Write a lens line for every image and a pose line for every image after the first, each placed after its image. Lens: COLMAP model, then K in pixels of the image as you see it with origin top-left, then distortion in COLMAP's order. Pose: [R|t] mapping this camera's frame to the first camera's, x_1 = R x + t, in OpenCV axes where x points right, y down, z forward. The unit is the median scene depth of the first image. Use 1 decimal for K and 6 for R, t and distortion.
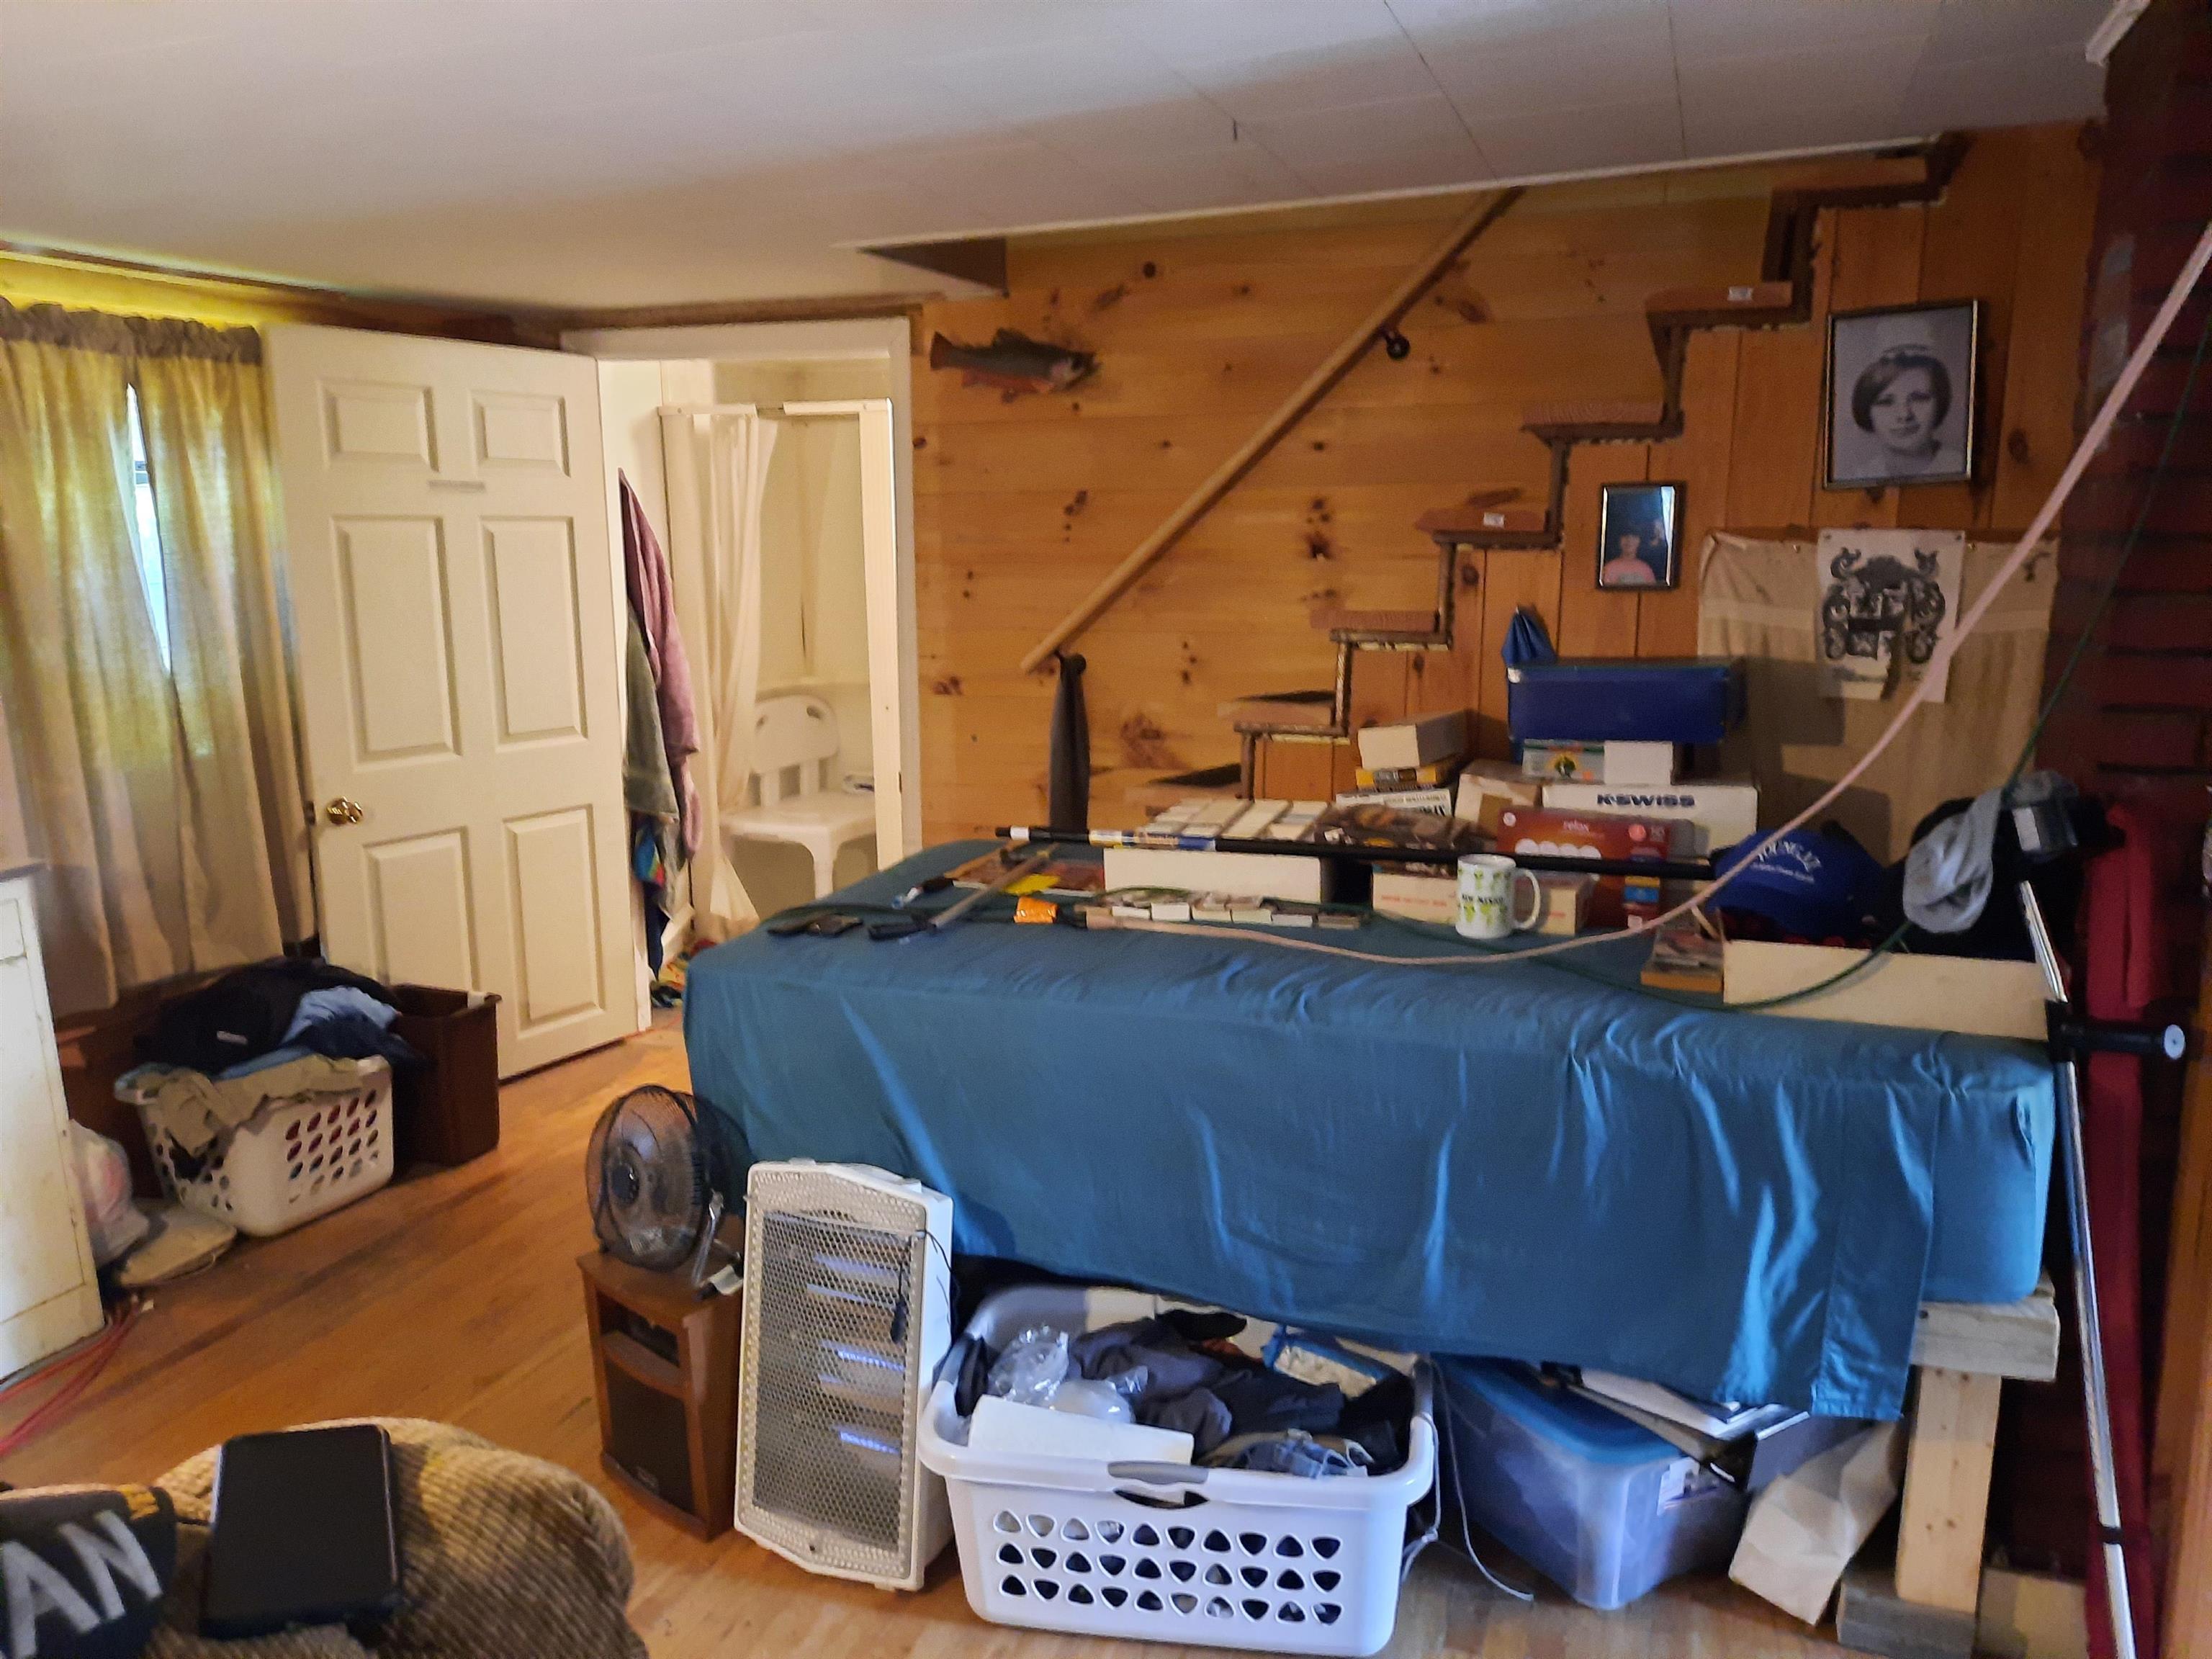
lens RADIAL K [[1641.1, 0, 1109.1], [0, 1641.1, 838.8], [0, 0, 1]] dist [0.056684, -0.059084]
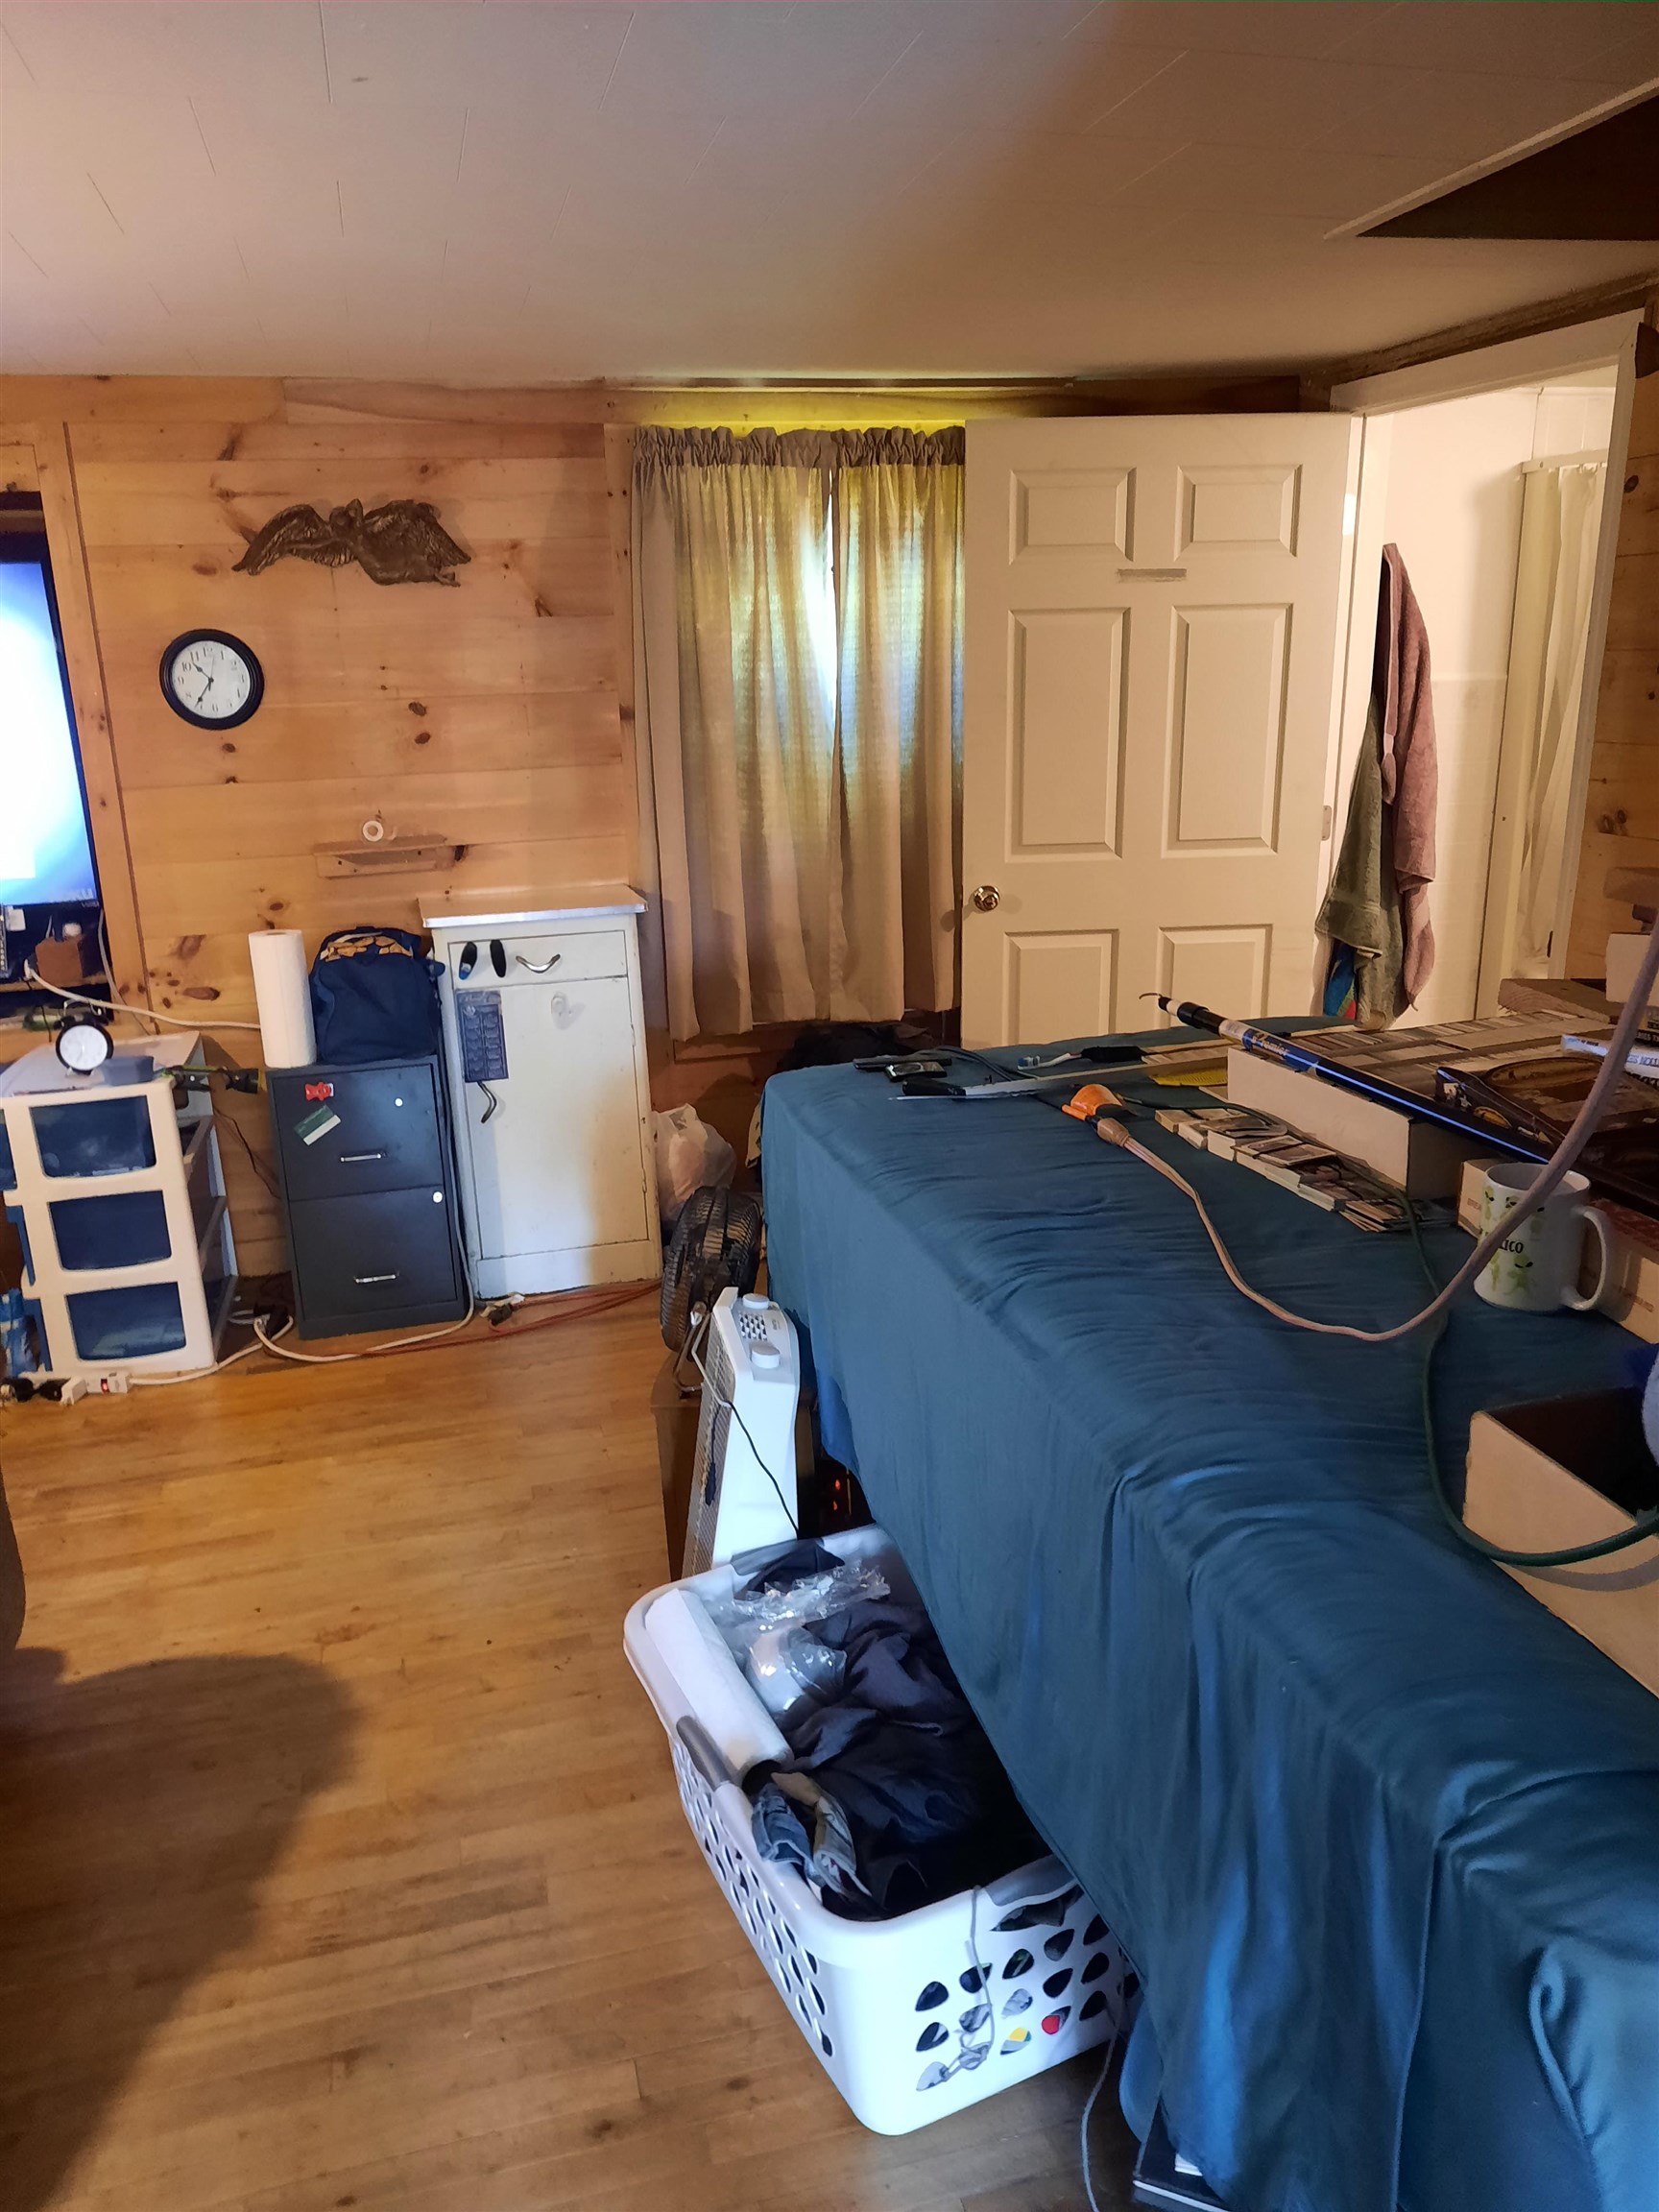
lens RADIAL K [[1641.1, 0, 805.9], [0, 1641.1, 1139.3], [0, 0, 1]] dist [0.056684, -0.059084]
pose [[0.574249, 0.230159, -0.785663, 0.338833], [-0.135600, 0.973153, 0.185972, -0.046327], [0.807373, -0.000258, 0.590041, 0.281419]]
